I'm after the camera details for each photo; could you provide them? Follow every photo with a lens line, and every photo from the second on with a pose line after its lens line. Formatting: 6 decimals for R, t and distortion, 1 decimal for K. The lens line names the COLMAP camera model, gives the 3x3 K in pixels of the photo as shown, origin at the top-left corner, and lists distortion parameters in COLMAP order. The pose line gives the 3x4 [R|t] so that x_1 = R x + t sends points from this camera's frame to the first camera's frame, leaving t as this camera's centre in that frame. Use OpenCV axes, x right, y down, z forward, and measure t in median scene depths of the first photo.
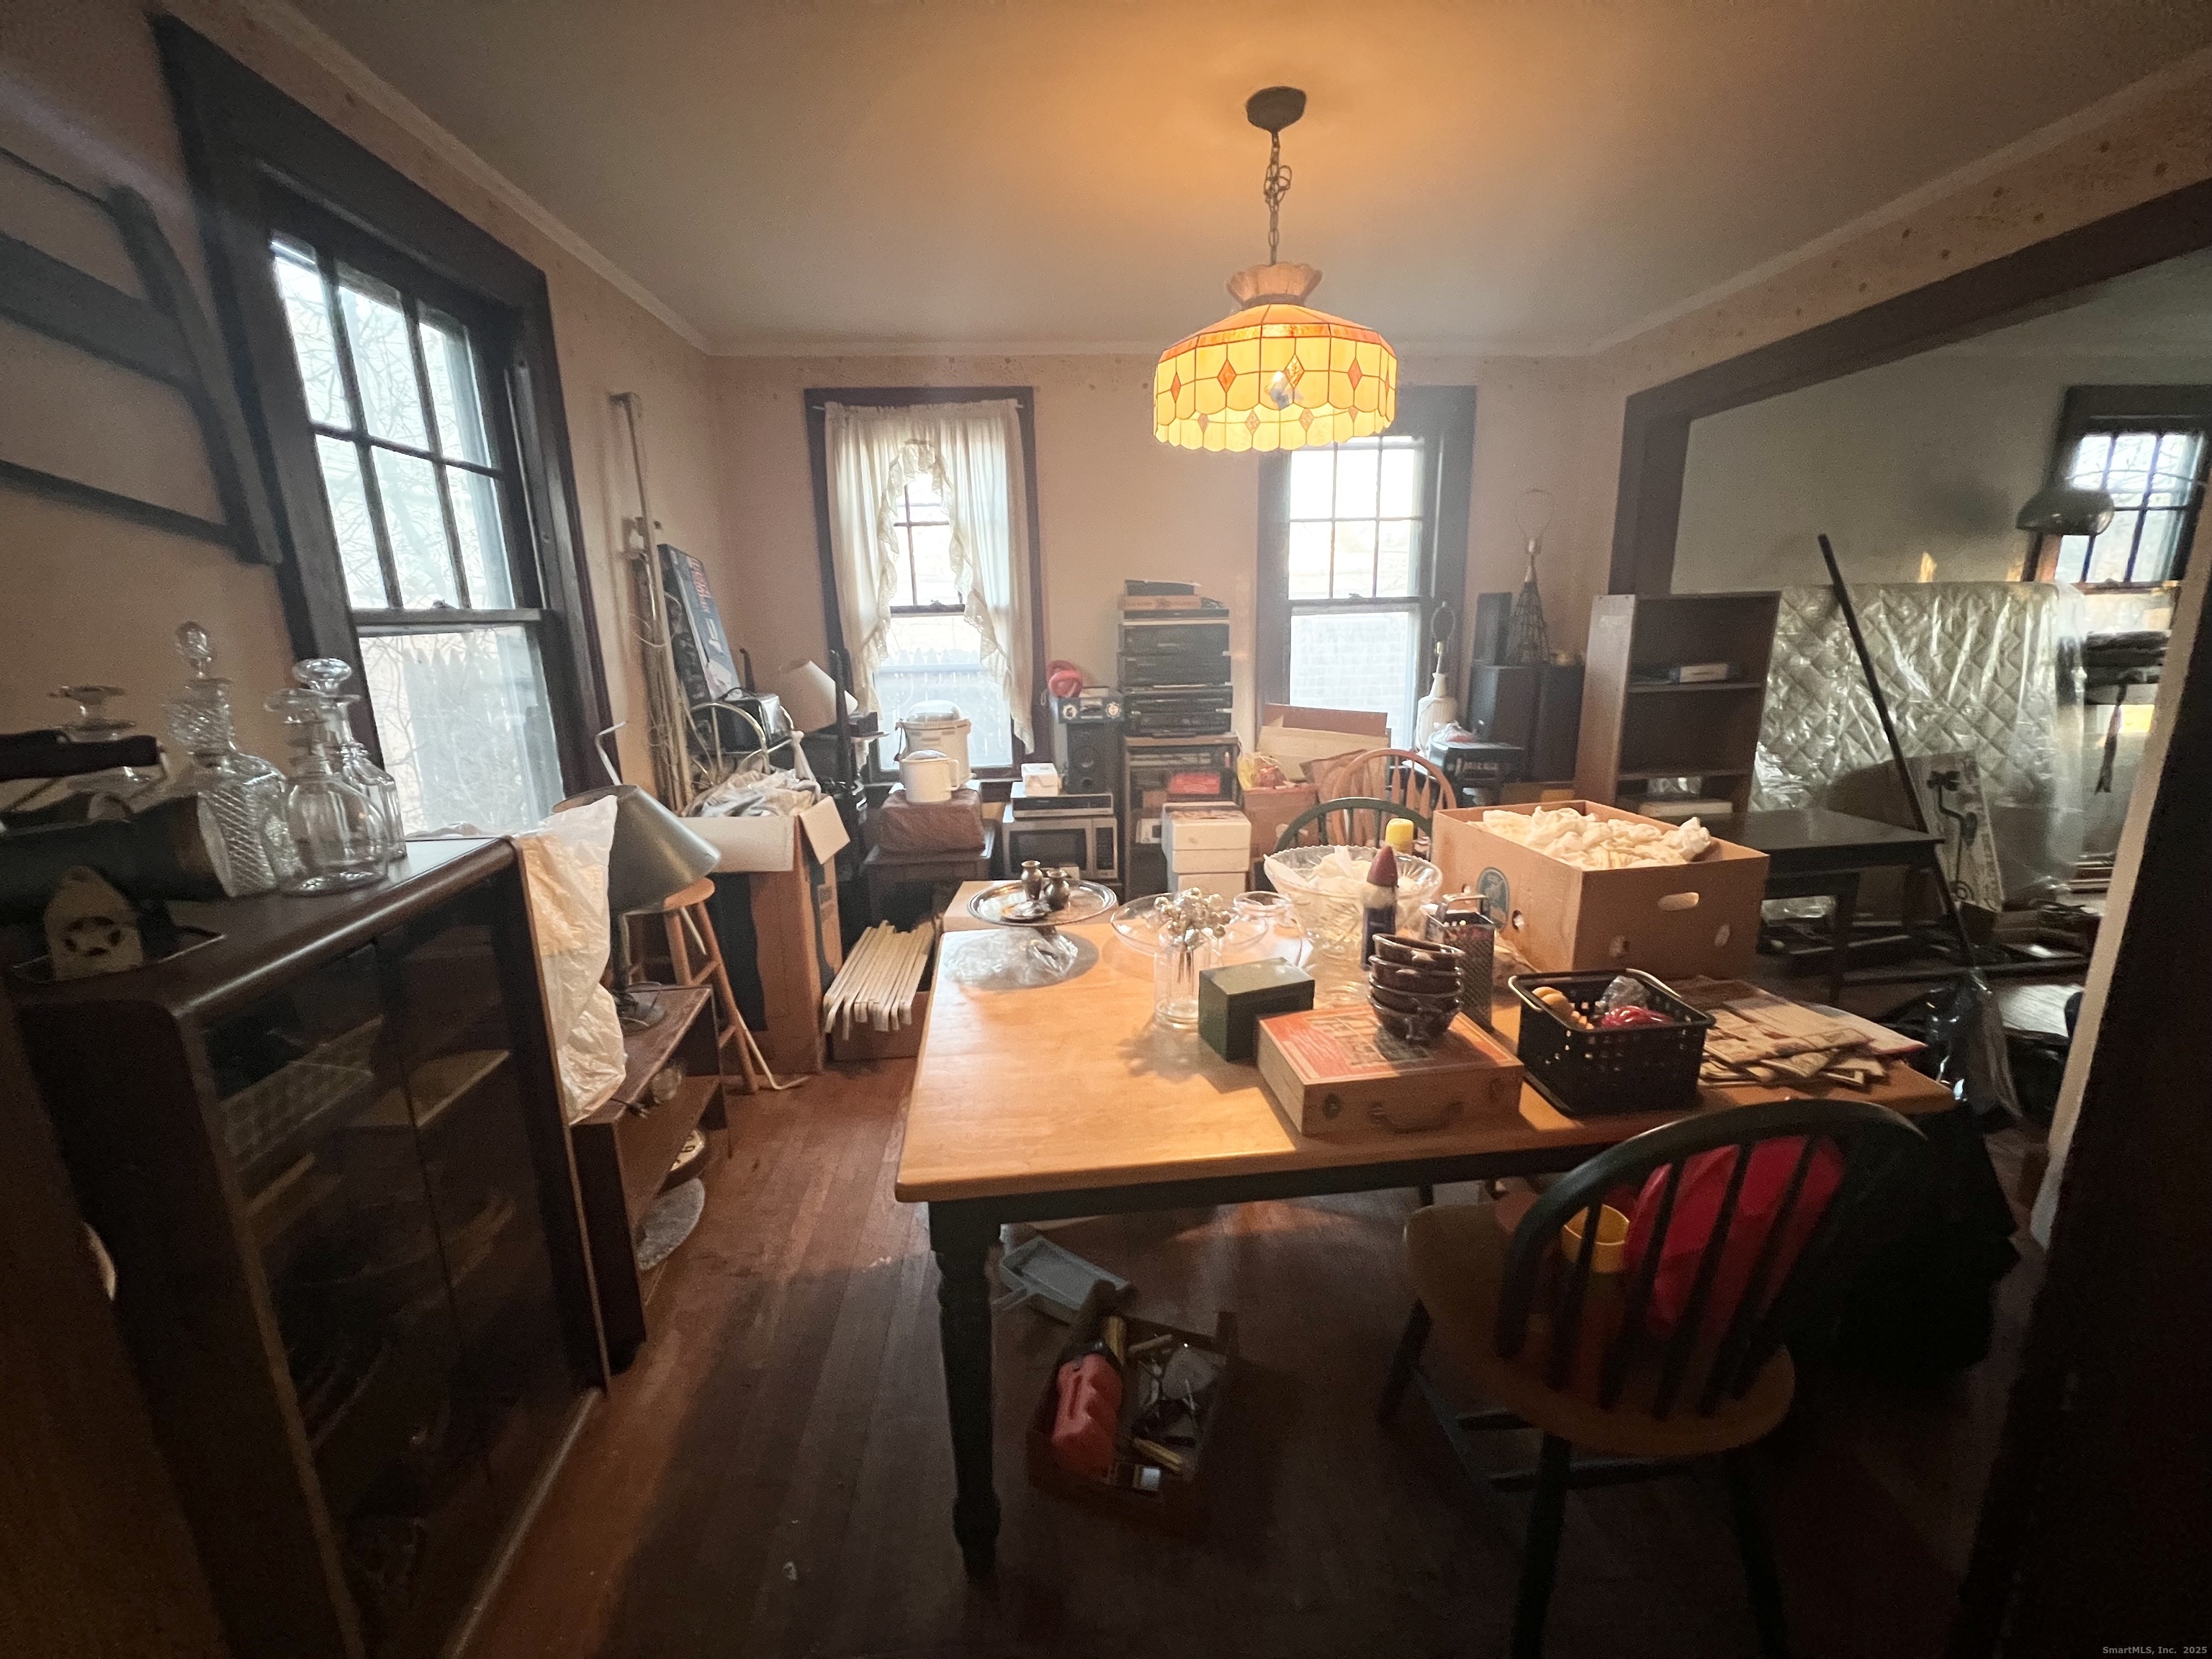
lens RADIAL K [[895.9, 0, 1115.9], [0, 895.9, 826.5], [0, 0, 1]] dist [0.000934, 0.000426]
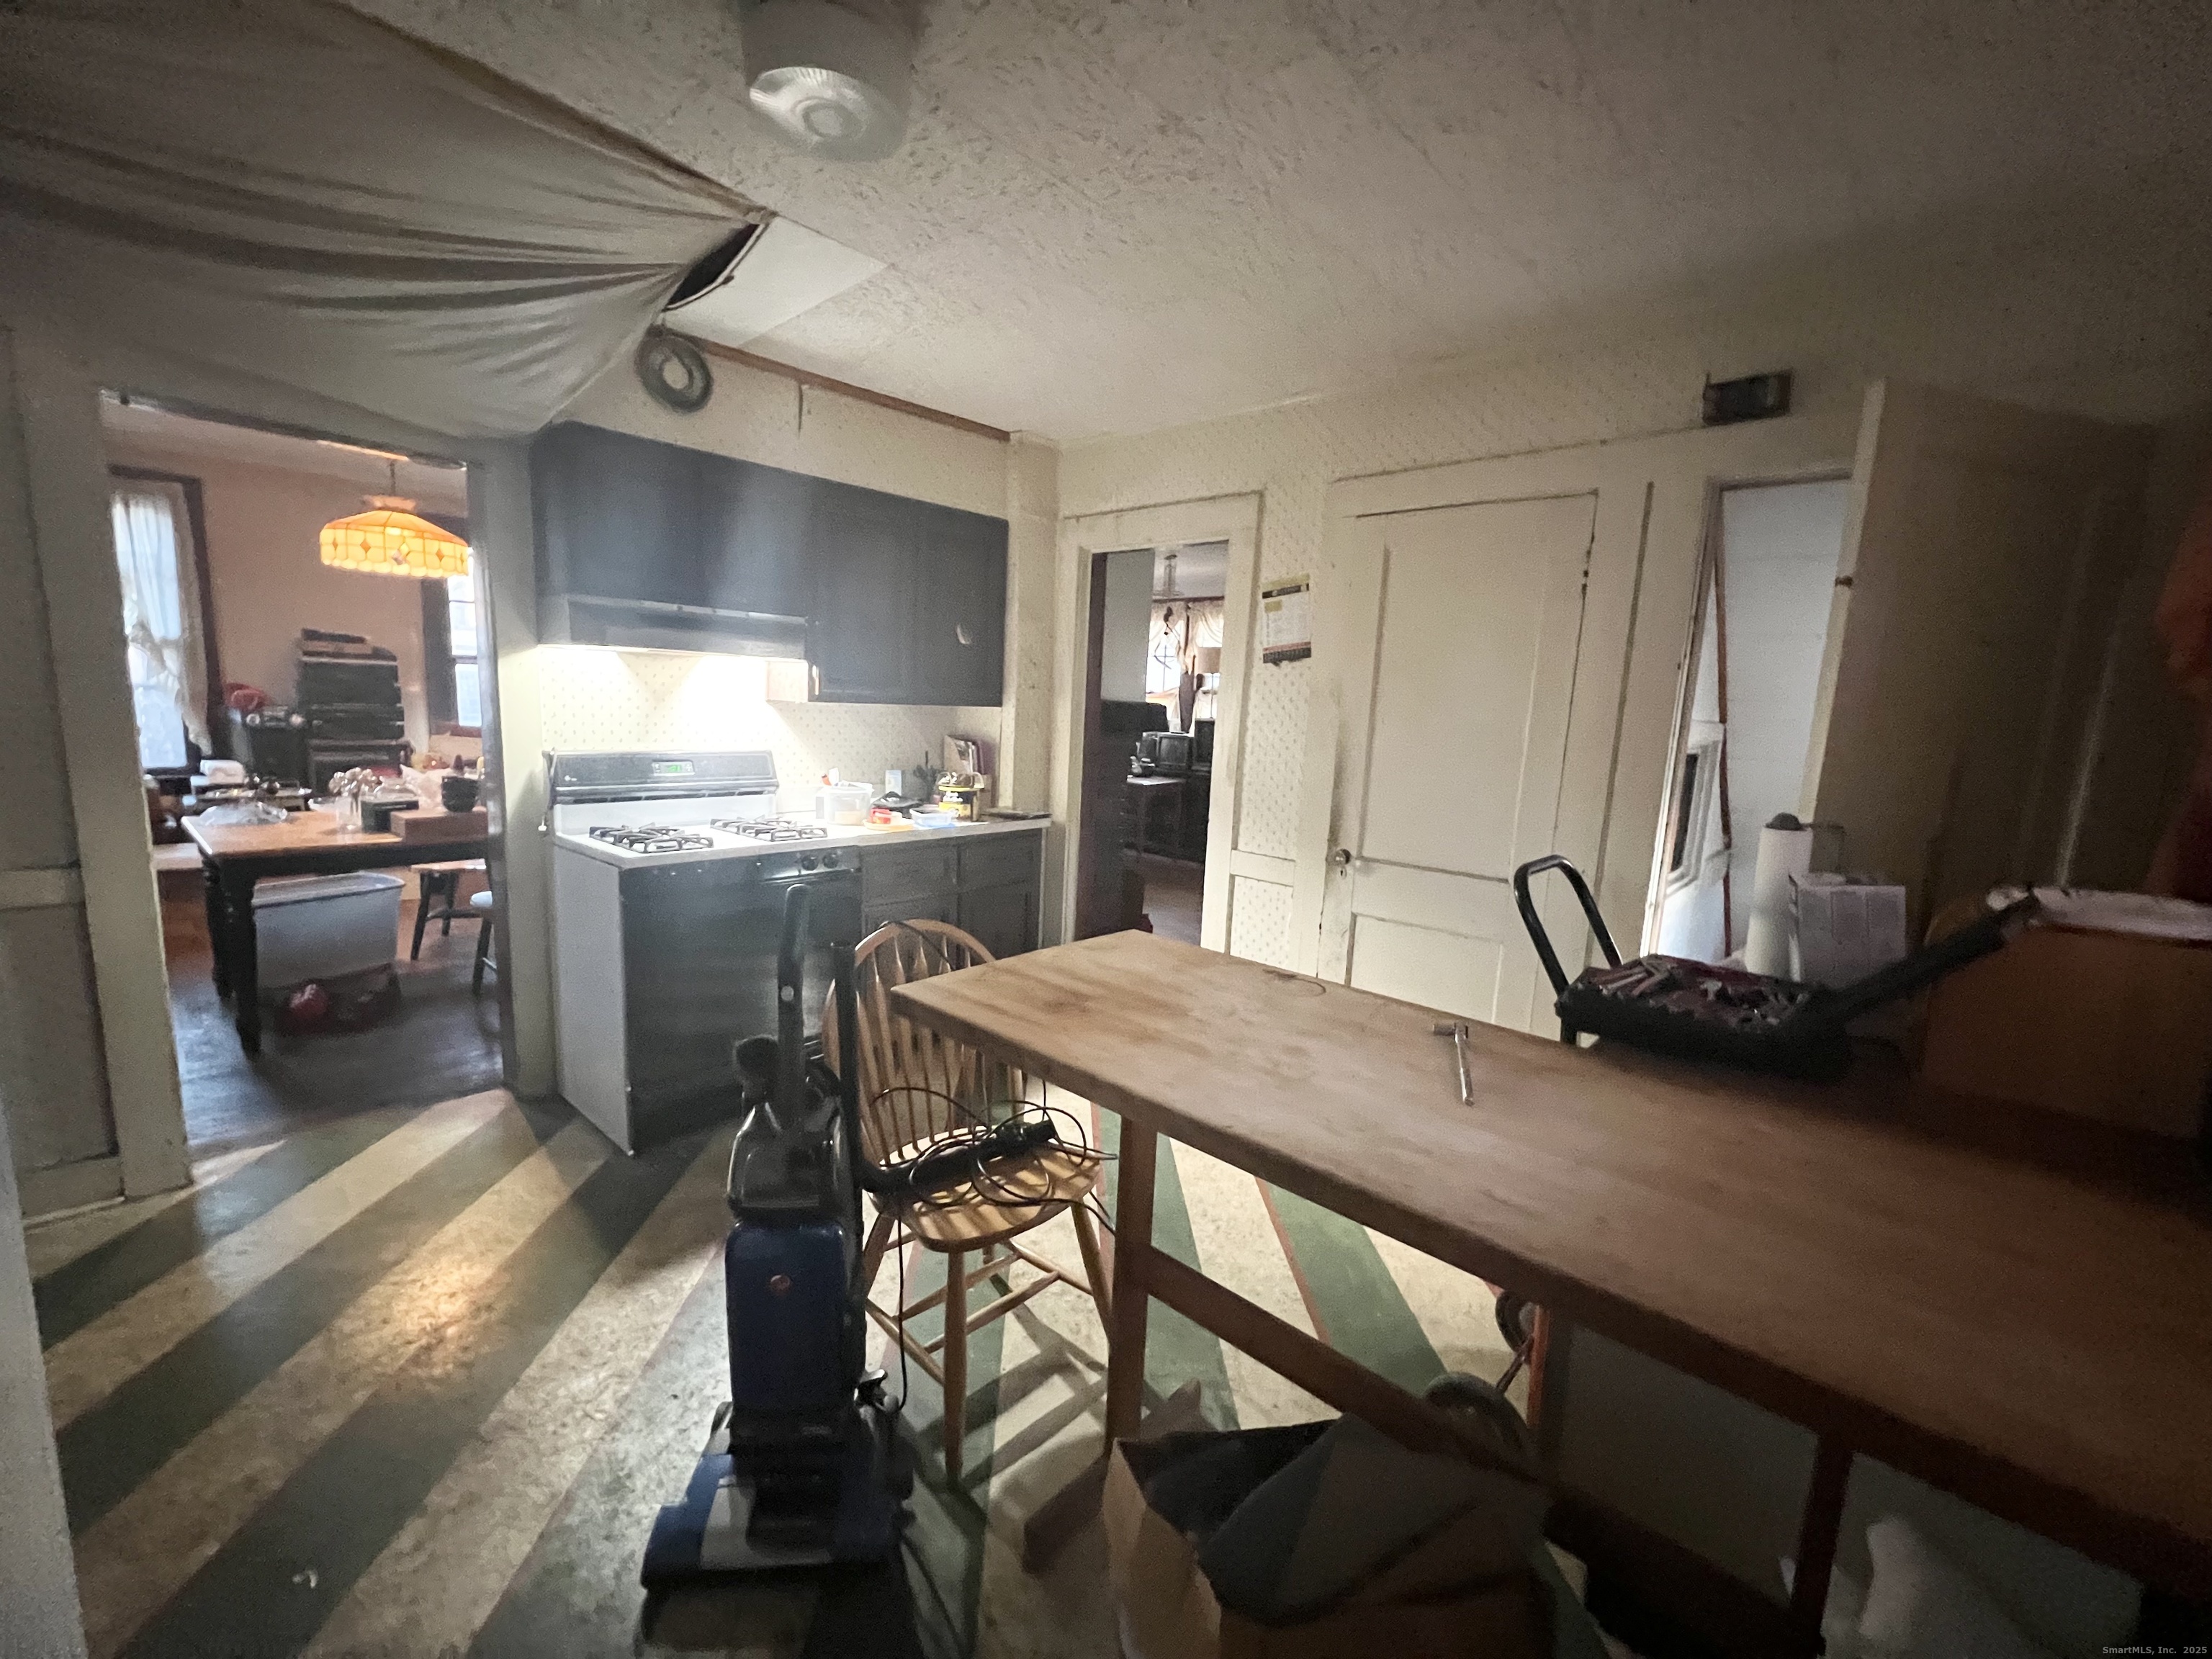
lens RADIAL K [[887.4, 0, 1105.0], [0, 887.4, 826.3], [0, 0, 1]] dist [-0.000360, 0.000899]
pose [[0.732146, -0.039809, 0.679983, -0.026274], [0.098396, 0.994001, -0.047751, 0.218572], [-0.674003, 0.101868, 0.731671, -0.817592]]
